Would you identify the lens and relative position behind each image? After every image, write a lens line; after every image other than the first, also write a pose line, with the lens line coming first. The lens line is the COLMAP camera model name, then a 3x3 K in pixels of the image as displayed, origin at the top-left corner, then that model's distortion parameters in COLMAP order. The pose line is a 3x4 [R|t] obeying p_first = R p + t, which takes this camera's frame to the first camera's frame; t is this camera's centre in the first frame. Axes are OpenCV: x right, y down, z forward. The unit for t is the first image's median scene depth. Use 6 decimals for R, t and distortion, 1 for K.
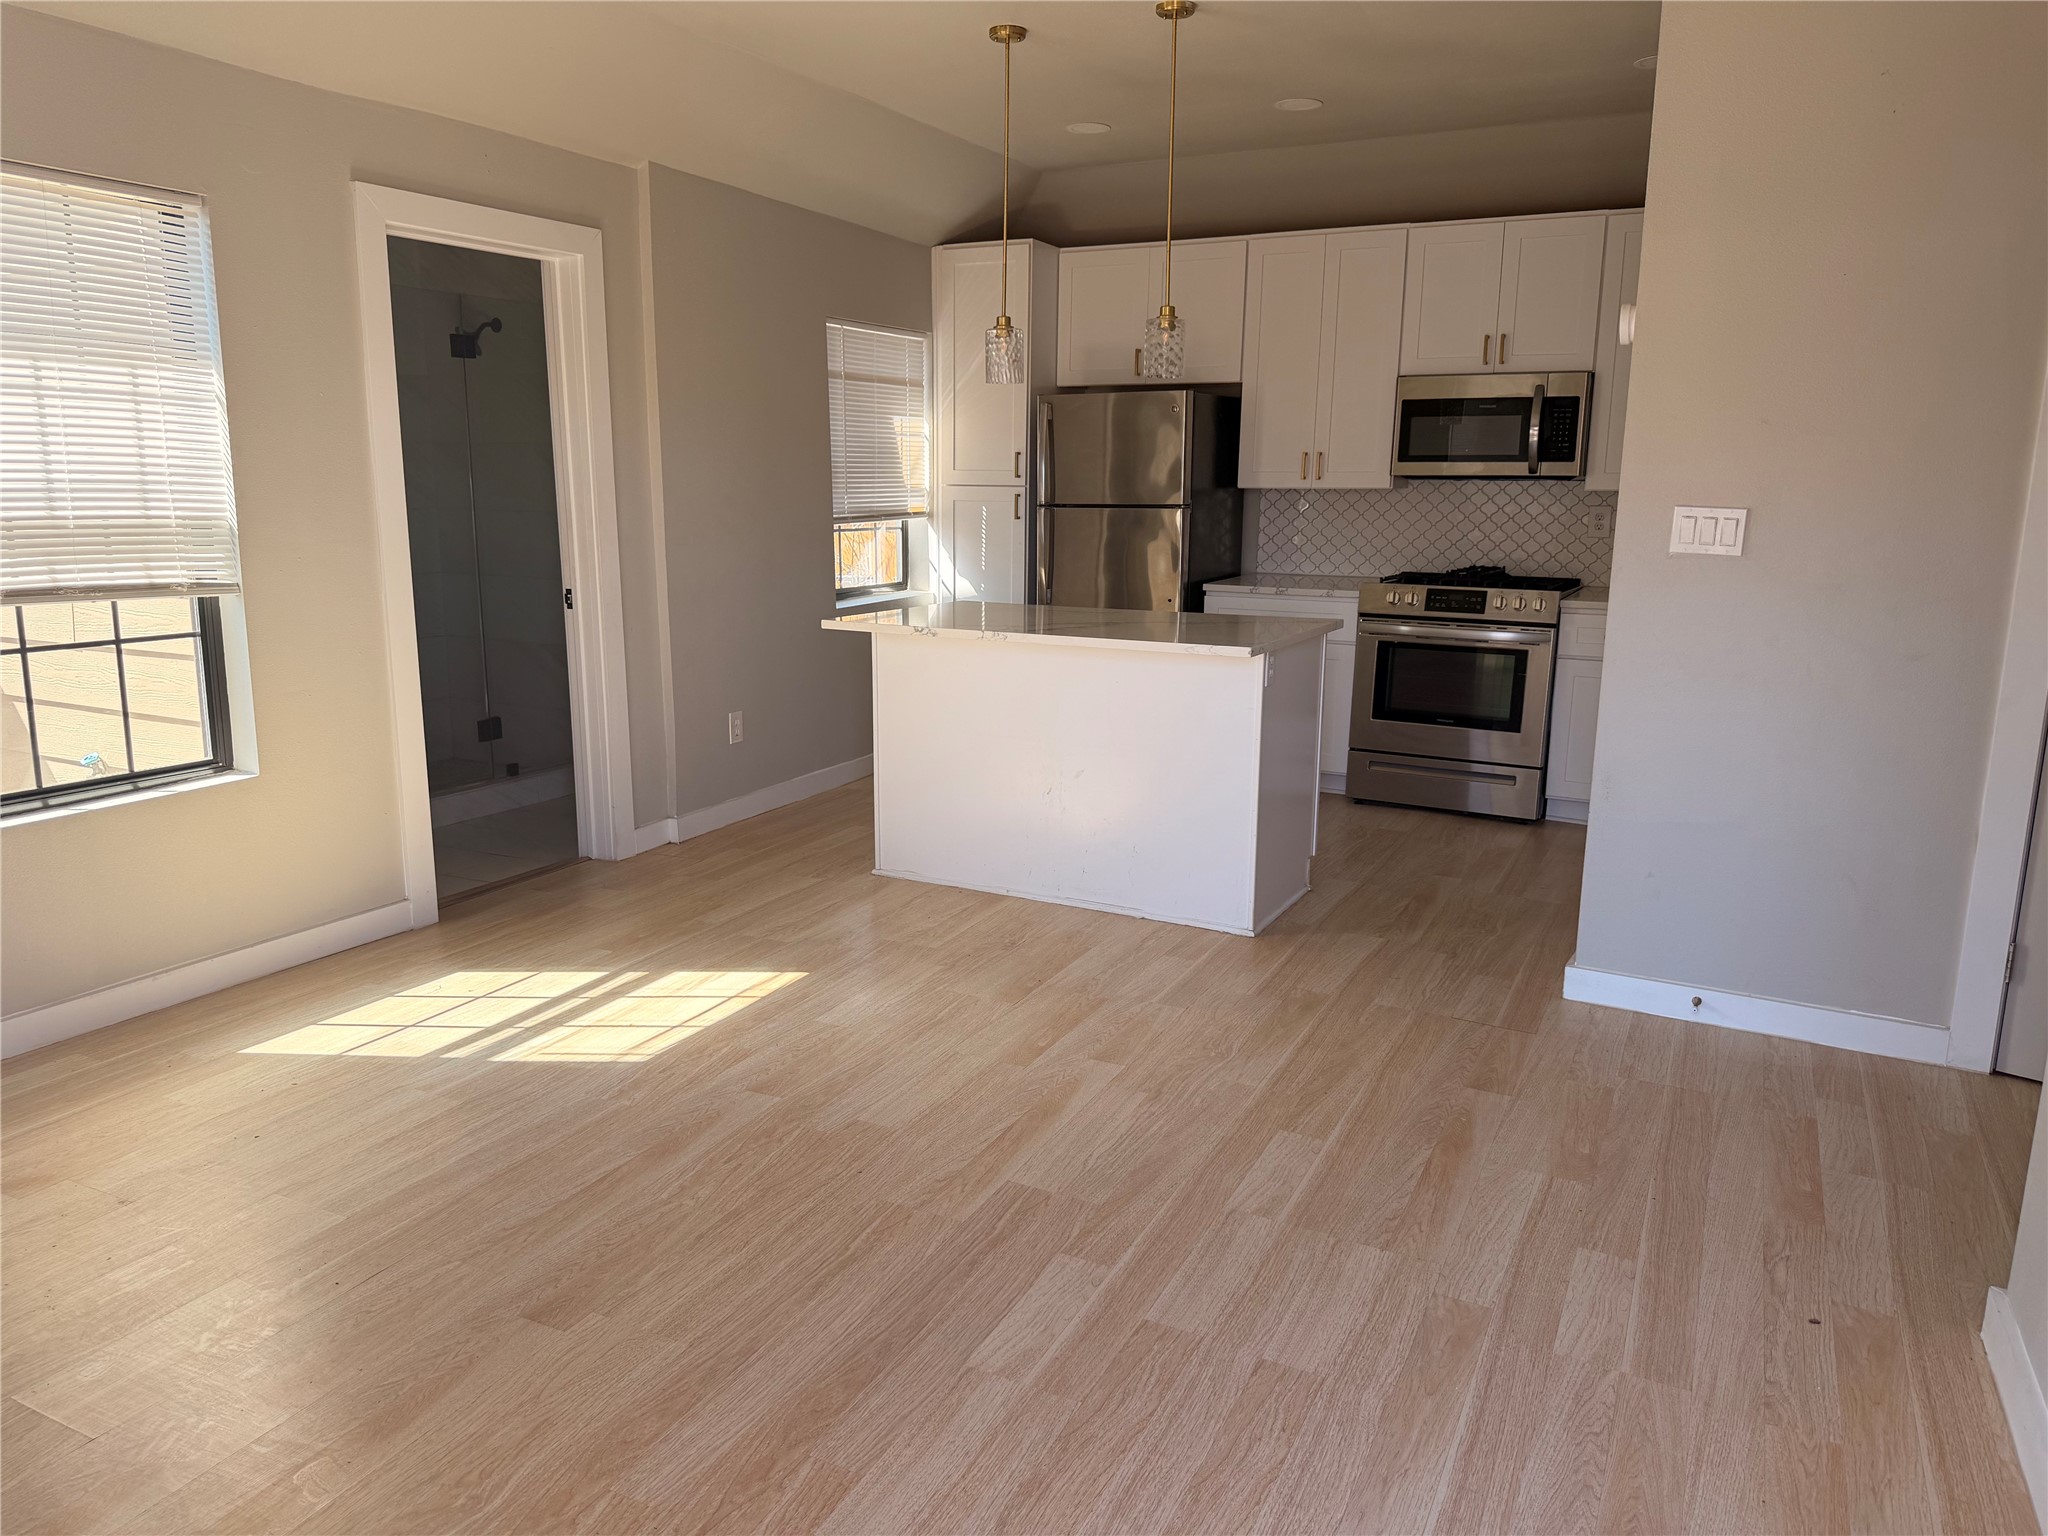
lens RADIAL K [[1439.3, 0, 1024.0], [0, 1439.3, 768.0], [0, 0, 1]] dist [0.136325, -0.226244]
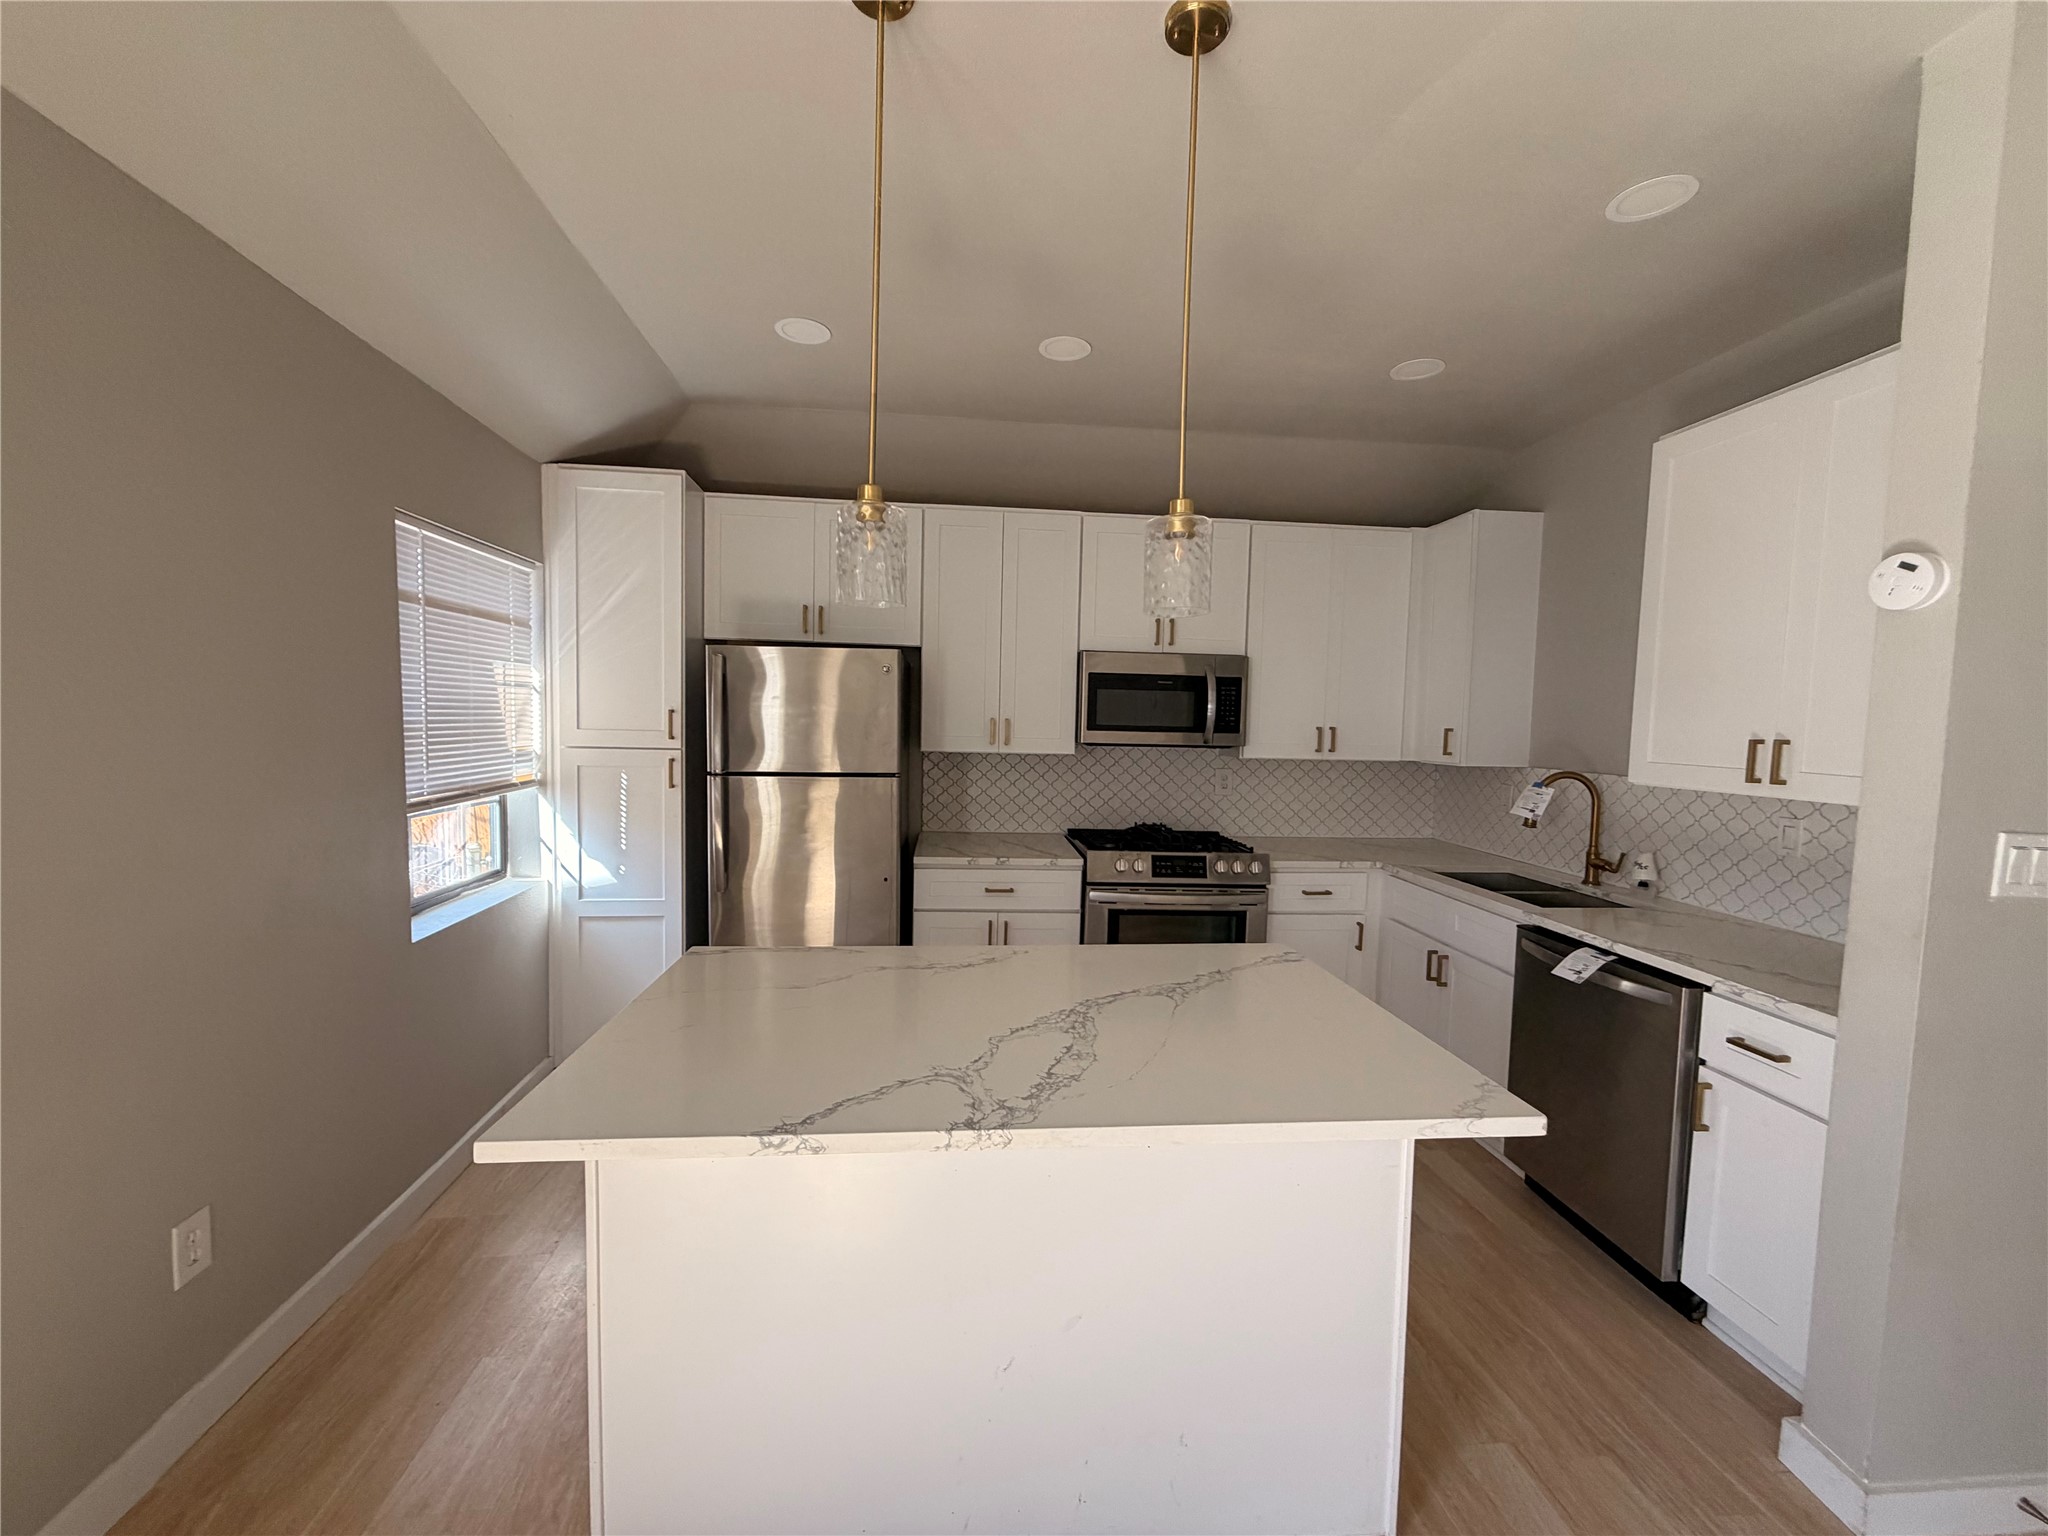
lens RADIAL K [[820.6, 0, 1024.0], [0, 820.6, 768.0], [0, 0, 1]] dist [0.000354, 0.000206]
pose [[0.836700, -0.019492, 0.547315, -0.107353], [0.092157, 0.990127, -0.105620, -0.132964], [-0.539853, 0.138811, 0.830235, 0.574124]]
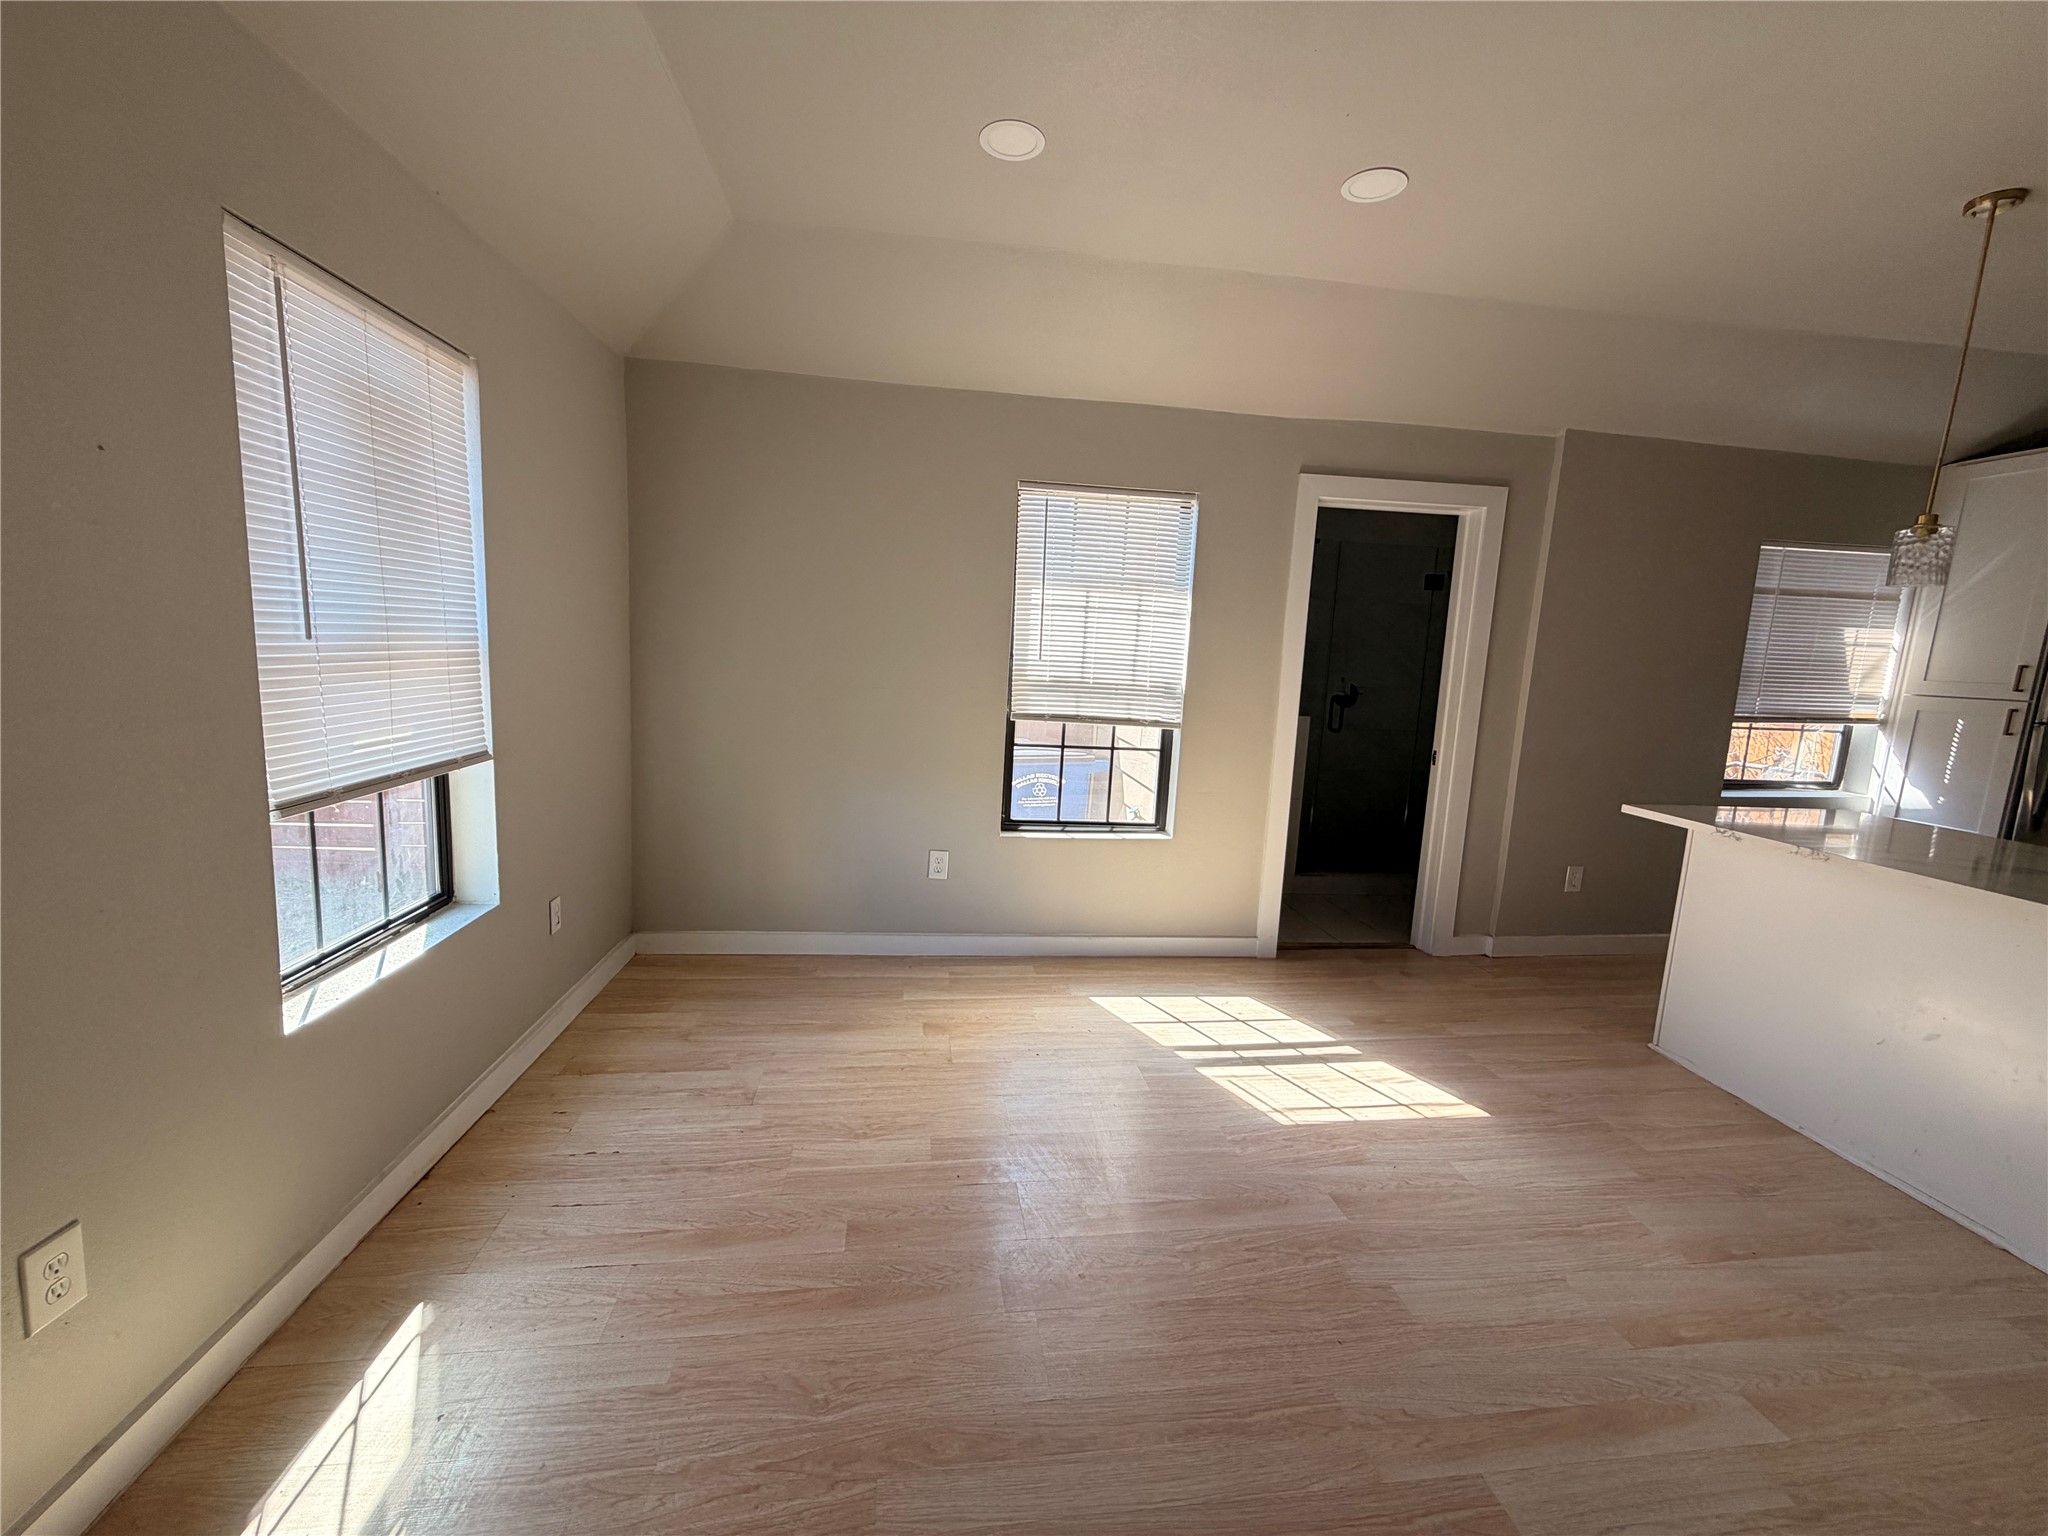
lens RADIAL K [[817.6, 0, 1023.4], [0, 817.6, 771.8], [0, 0, 1]] dist [-0.001480, 0.000517]
pose [[0.555112, 0.143840, -0.819244, 0.089818], [-0.203045, 0.978571, 0.034233, -0.045083], [0.806613, 0.147340, 0.572422, 0.223046]]
